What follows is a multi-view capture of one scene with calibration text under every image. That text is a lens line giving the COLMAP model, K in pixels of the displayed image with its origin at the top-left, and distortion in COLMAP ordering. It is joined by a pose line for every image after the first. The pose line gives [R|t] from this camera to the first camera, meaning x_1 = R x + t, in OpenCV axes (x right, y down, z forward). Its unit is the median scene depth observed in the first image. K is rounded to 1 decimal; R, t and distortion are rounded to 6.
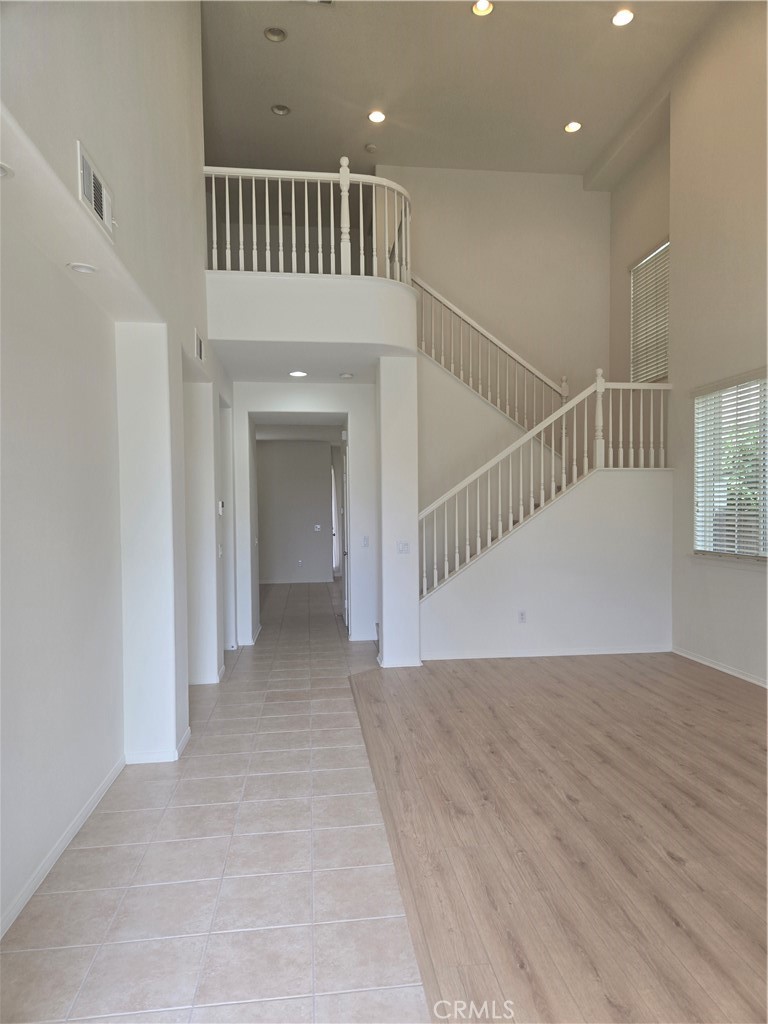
lens RADIAL K [[679.9, 0, 385.4], [0, 679.9, 514.0], [0, 0, 1]] dist [0.034280, -0.039229]
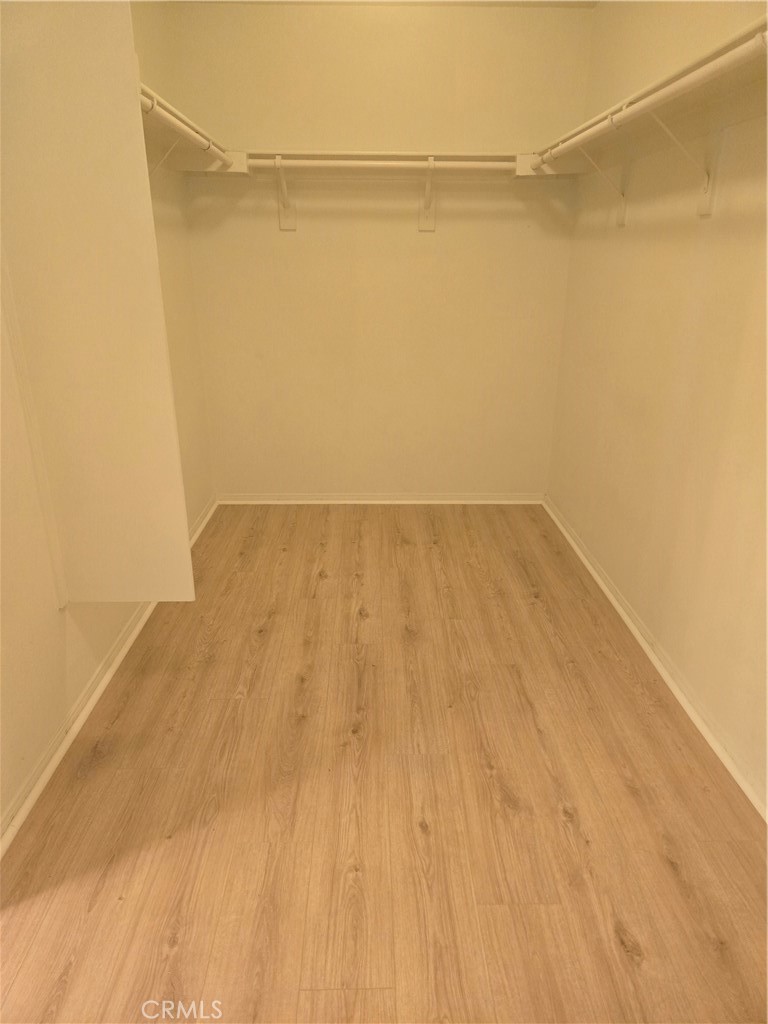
lens RADIAL K [[679.9, 0, 384.4], [0, 679.9, 511.2], [0, 0, 1]] dist [0.034280, -0.039229]
pose [[0.996244, 0.036312, -0.078613, 0.026063], [-0.006209, 0.935446, 0.353414, -0.016826], [0.086371, -0.351598, 0.932158, 0.363357]]
